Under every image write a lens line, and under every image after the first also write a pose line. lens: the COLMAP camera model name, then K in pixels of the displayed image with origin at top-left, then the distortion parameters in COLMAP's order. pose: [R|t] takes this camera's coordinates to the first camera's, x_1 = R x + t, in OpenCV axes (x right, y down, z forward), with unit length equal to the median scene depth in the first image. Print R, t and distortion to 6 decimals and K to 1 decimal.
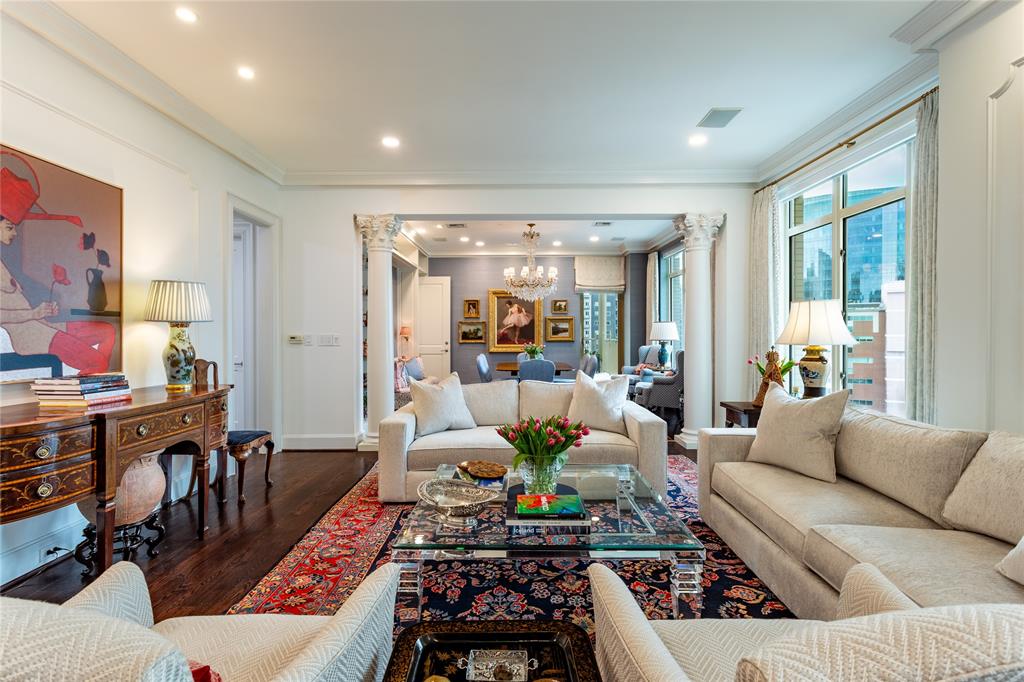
lens RADIAL K [[495.8, 0, 505.3], [0, 495.8, 334.0], [0, 0, 1]] dist [0.010090, -0.001321]
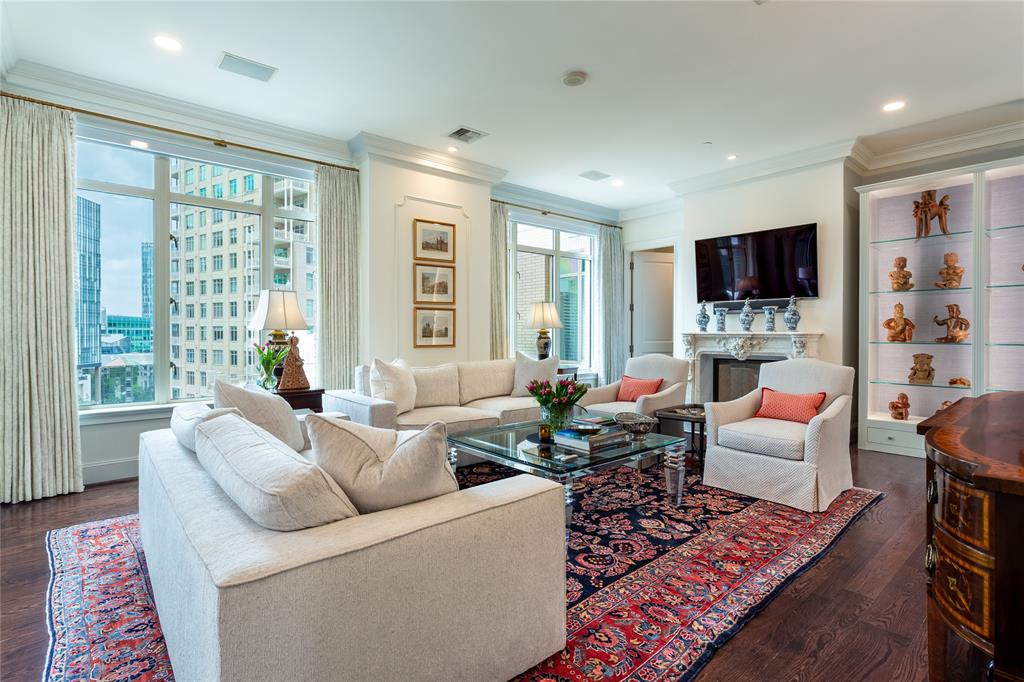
lens RADIAL K [[522.1, 0, 512.8], [0, 522.1, 341.5], [0, 0, 1]] dist [-0.006606, 0.000949]
pose [[-0.681231, -0.006401, 0.732041, -0.840016], [0.003662, 0.999919, 0.012152, 0.046215], [-0.732060, 0.010959, -0.681152, 1.964660]]
